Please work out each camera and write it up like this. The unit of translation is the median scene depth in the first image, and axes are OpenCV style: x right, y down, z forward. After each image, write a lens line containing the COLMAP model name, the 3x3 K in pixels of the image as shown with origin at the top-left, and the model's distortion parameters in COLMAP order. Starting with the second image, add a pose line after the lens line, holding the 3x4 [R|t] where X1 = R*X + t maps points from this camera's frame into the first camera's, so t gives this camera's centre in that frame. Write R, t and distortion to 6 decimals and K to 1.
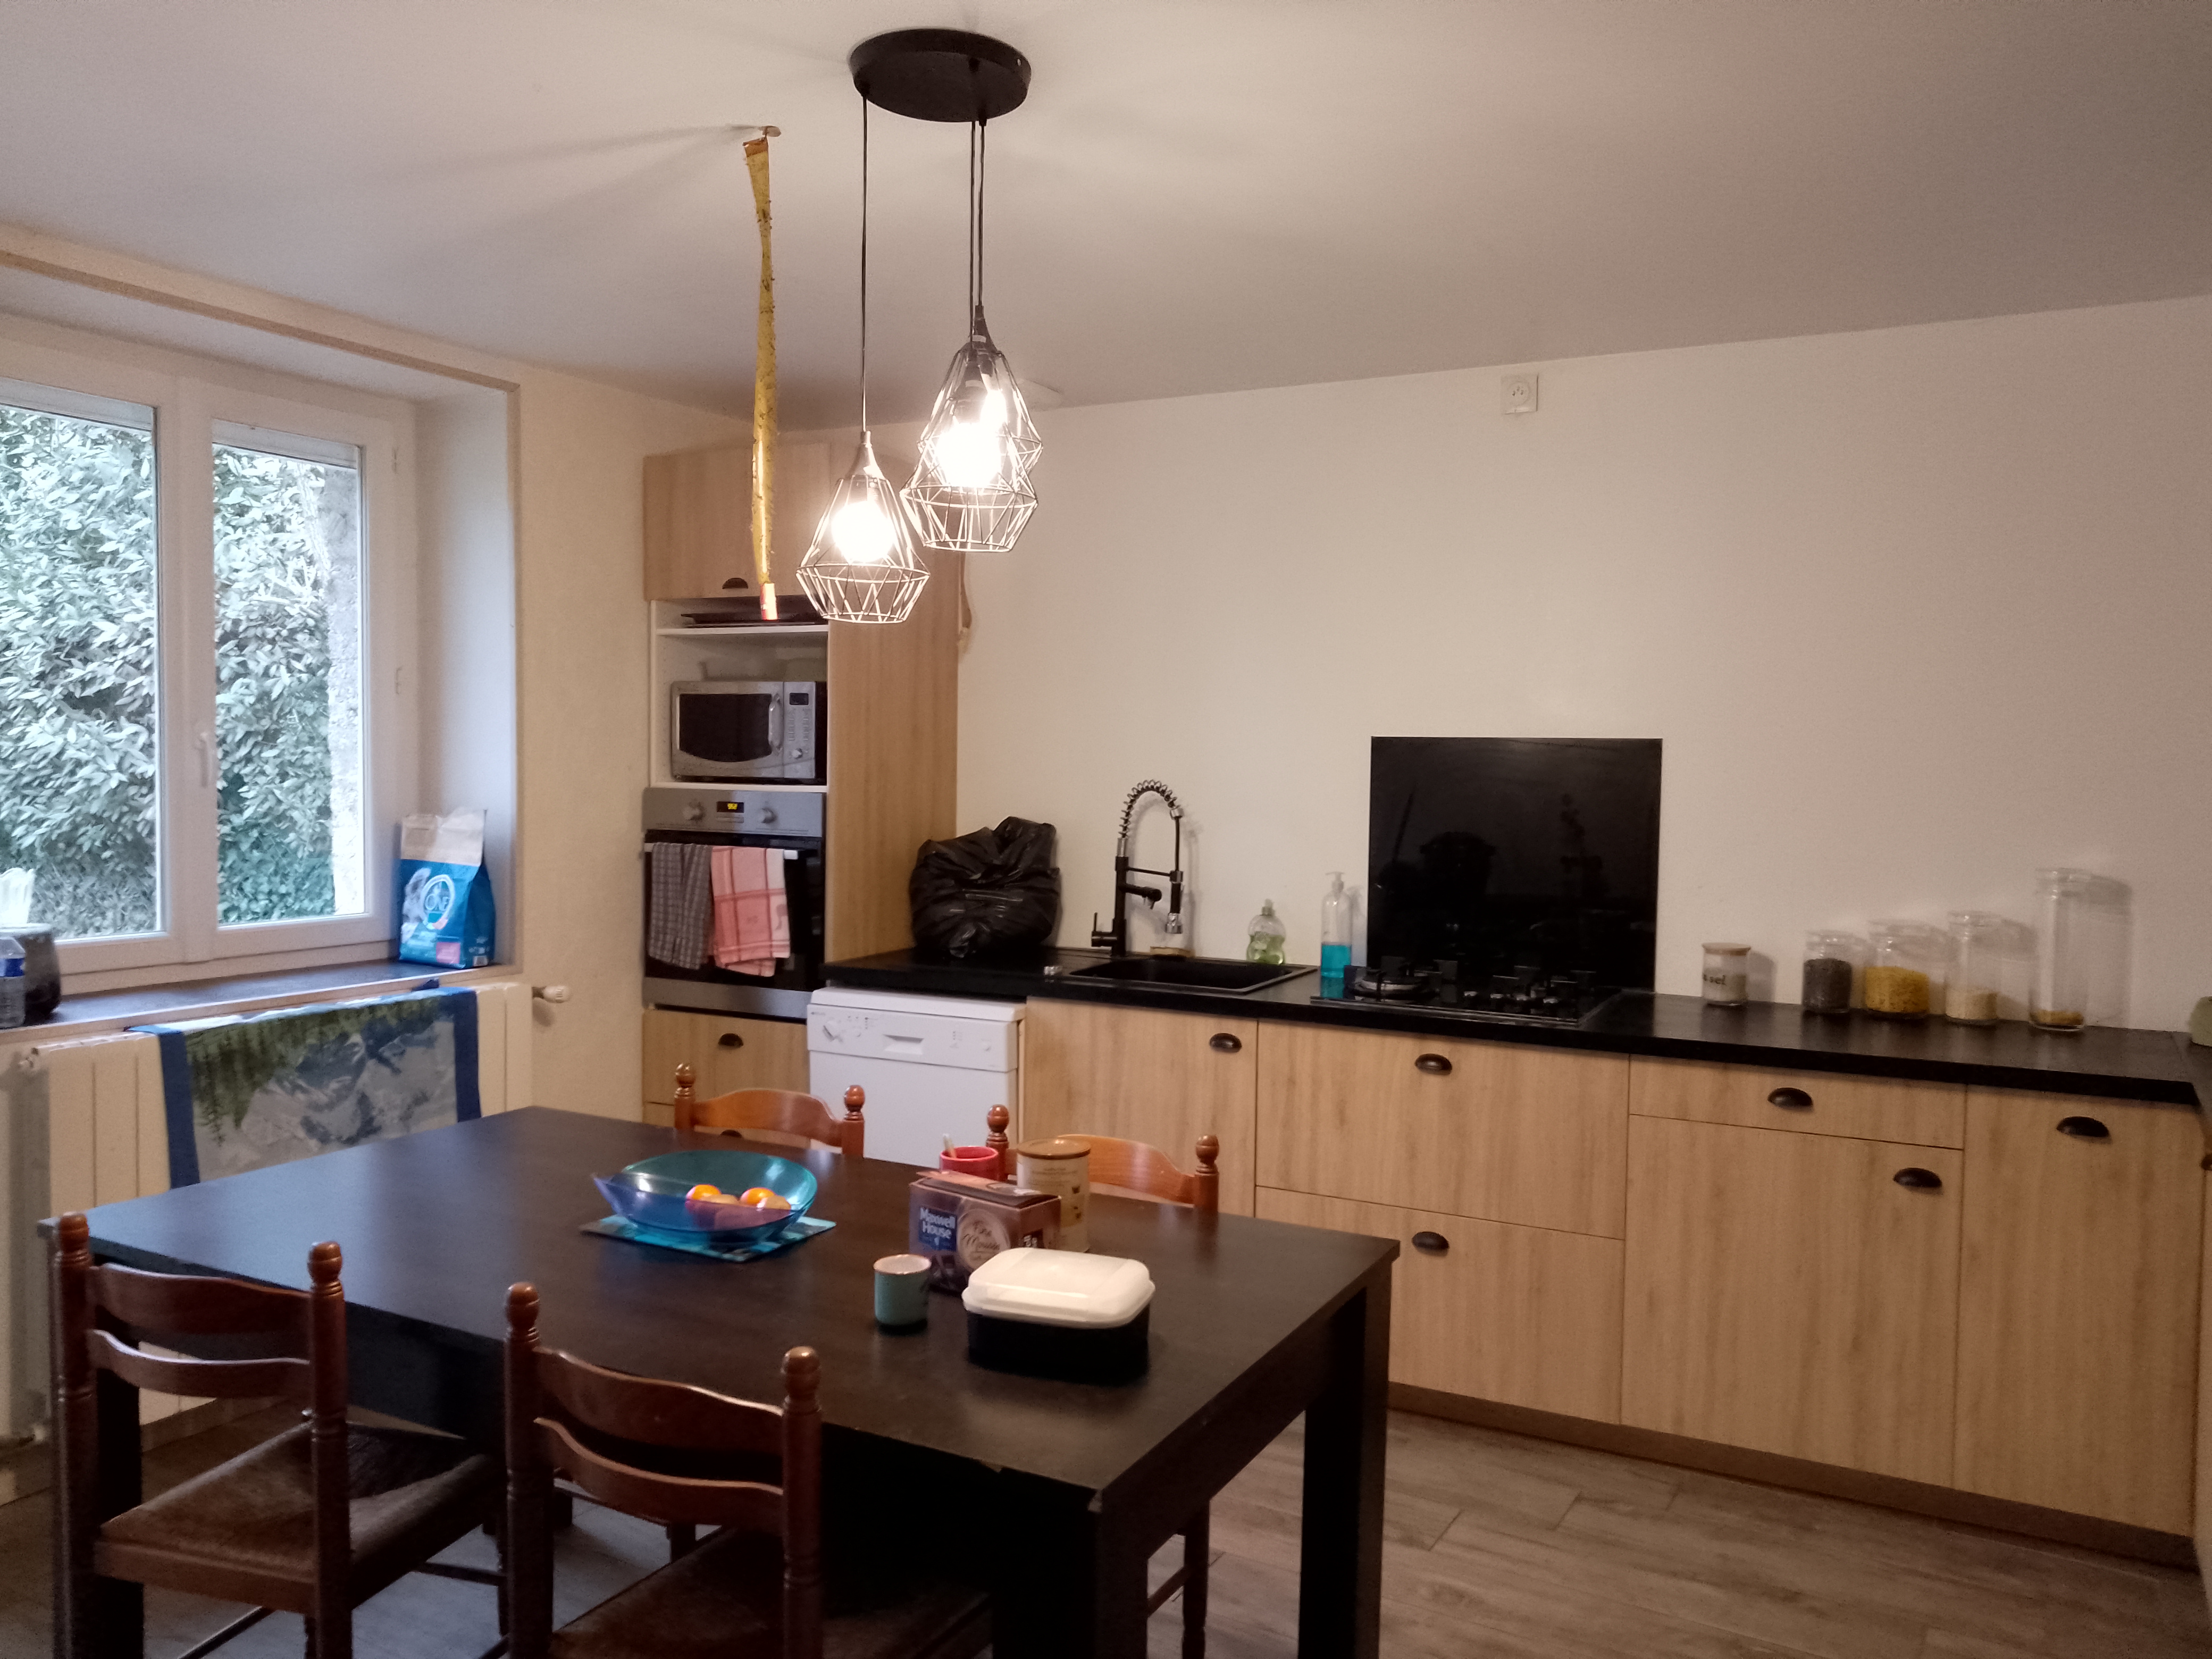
lens RADIAL K [[1623.1, 0, 1108.4], [0, 1623.1, 824.8], [0, 0, 1]] dist [-0.003615, 0.008405]
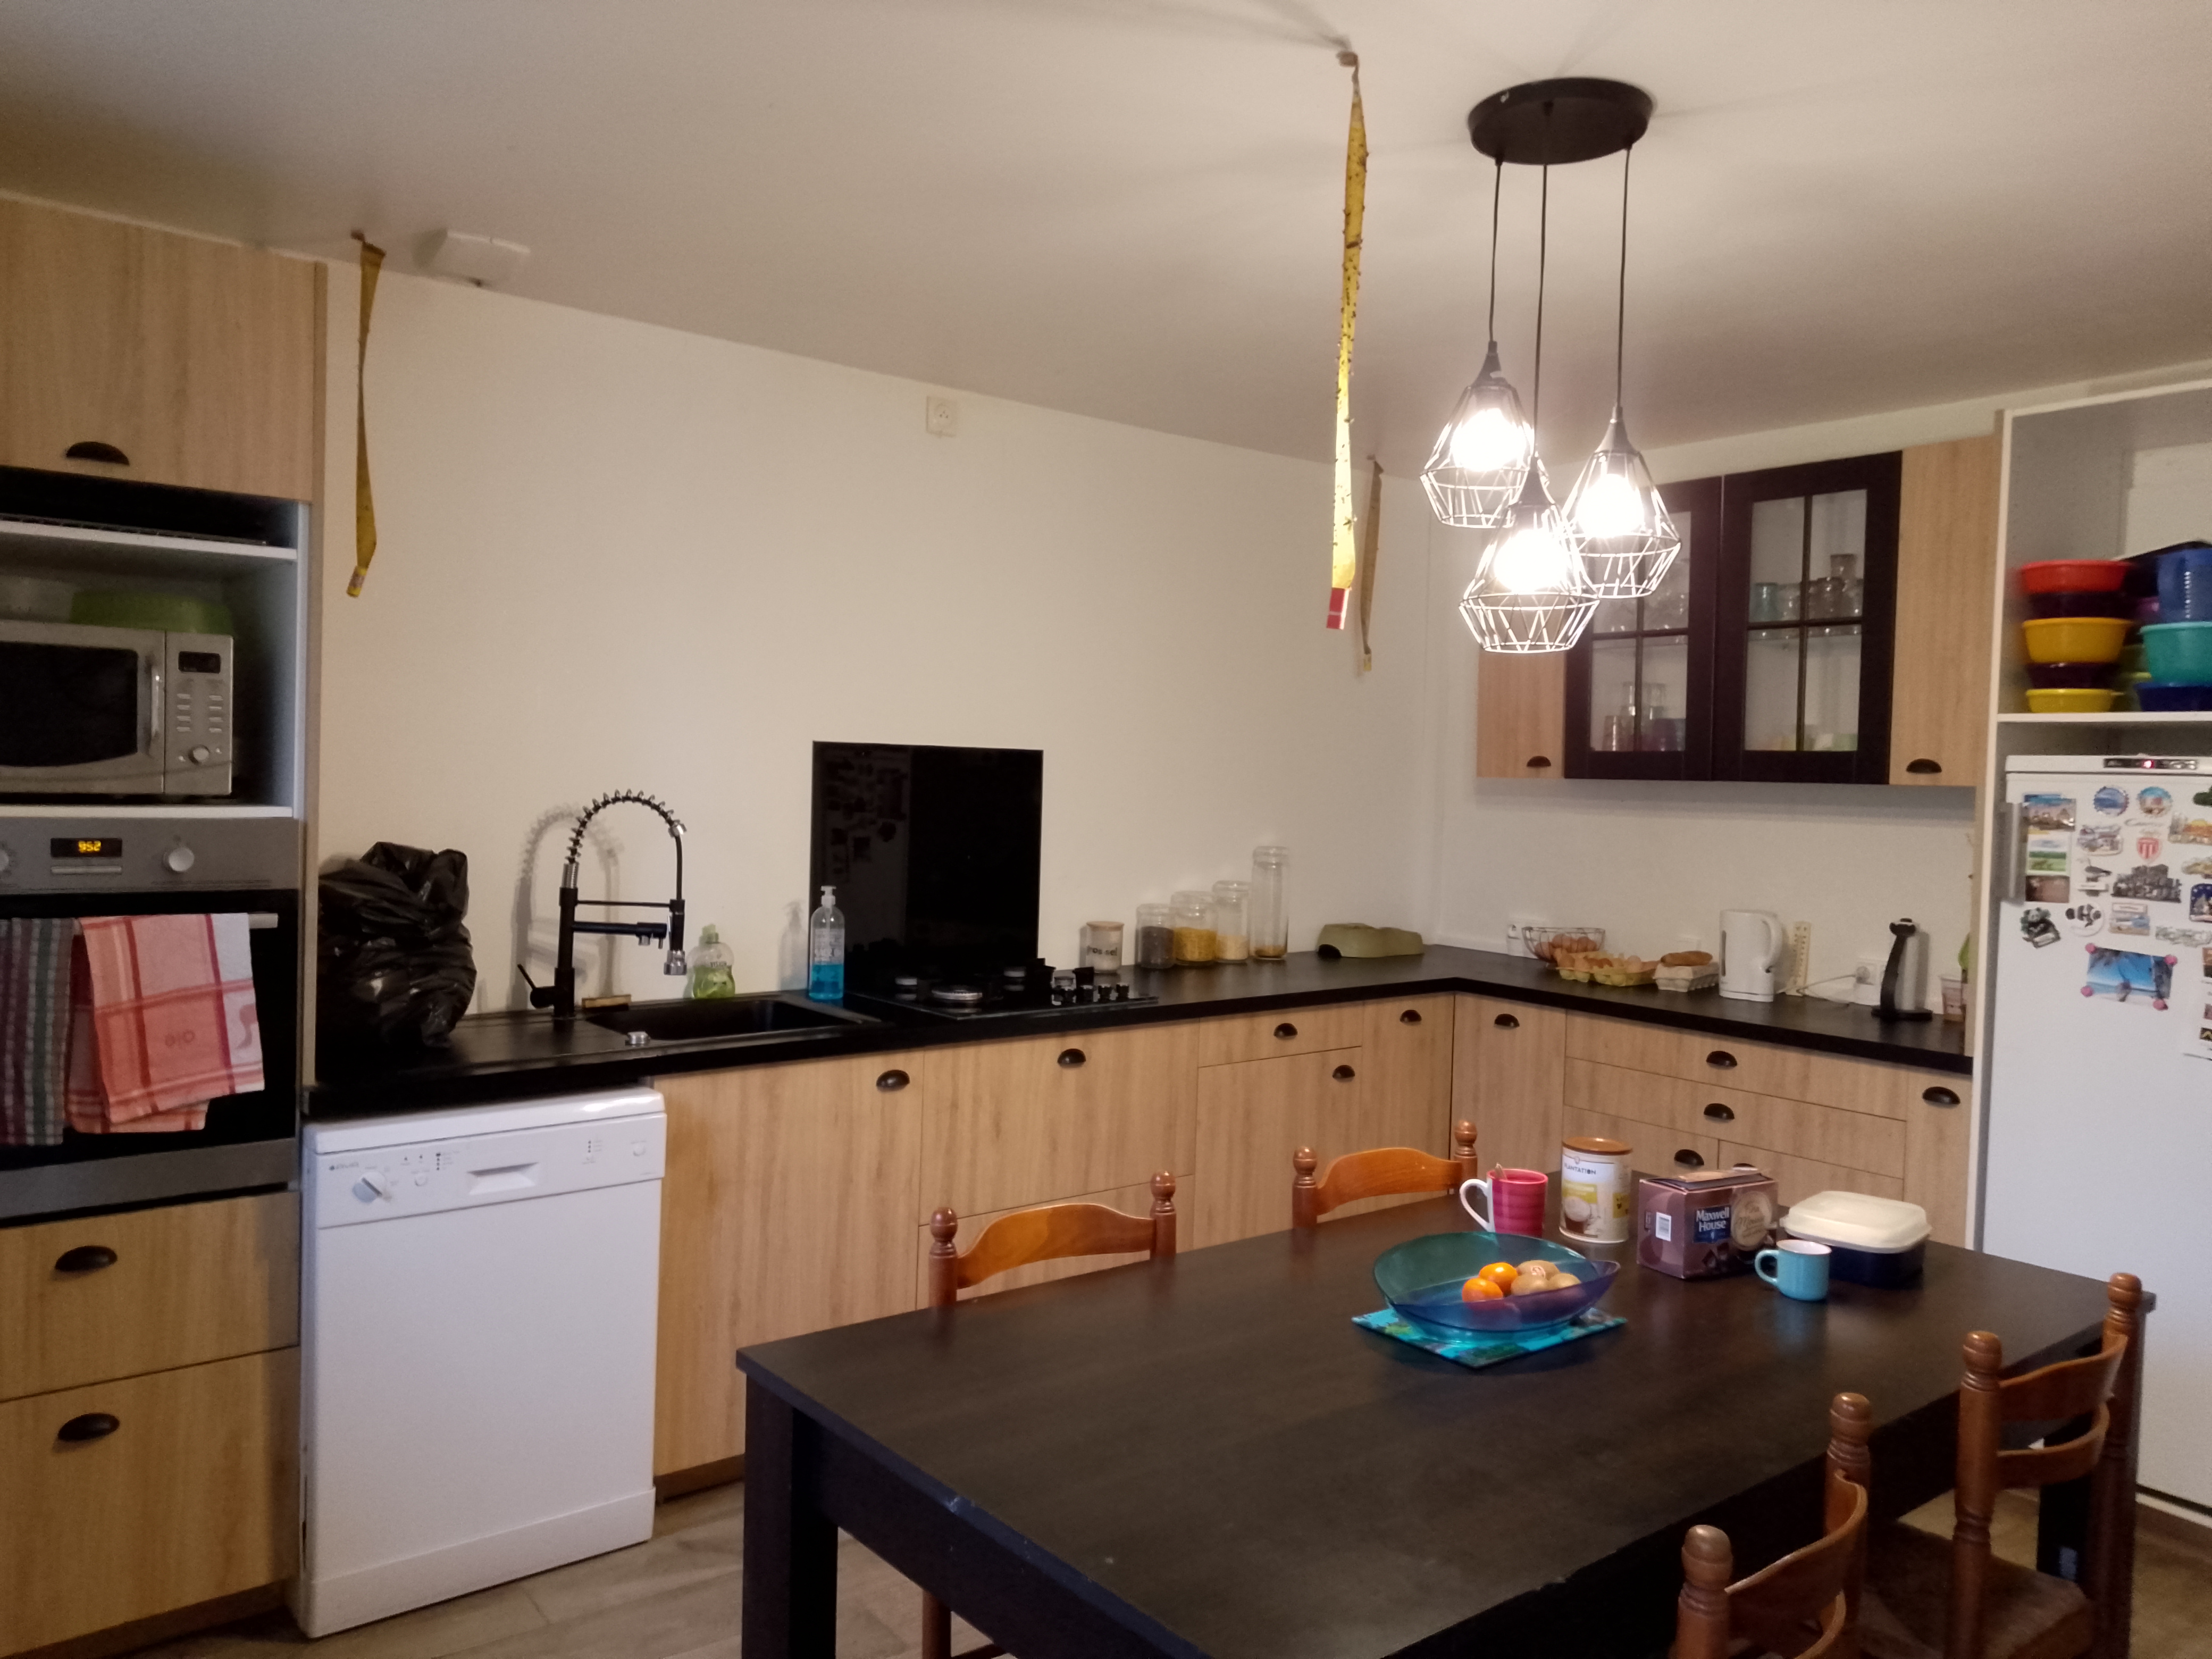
lens RADIAL K [[1587.5, 0, 1108.7], [0, 1587.5, 824.8], [0, 0, 1]] dist [0.056520, -0.188021]
pose [[0.381143, -0.033638, 0.923904, -0.683003], [0.016253, 0.999427, 0.029683, -0.033032], [-0.924373, 0.003703, 0.381471, 0.526643]]
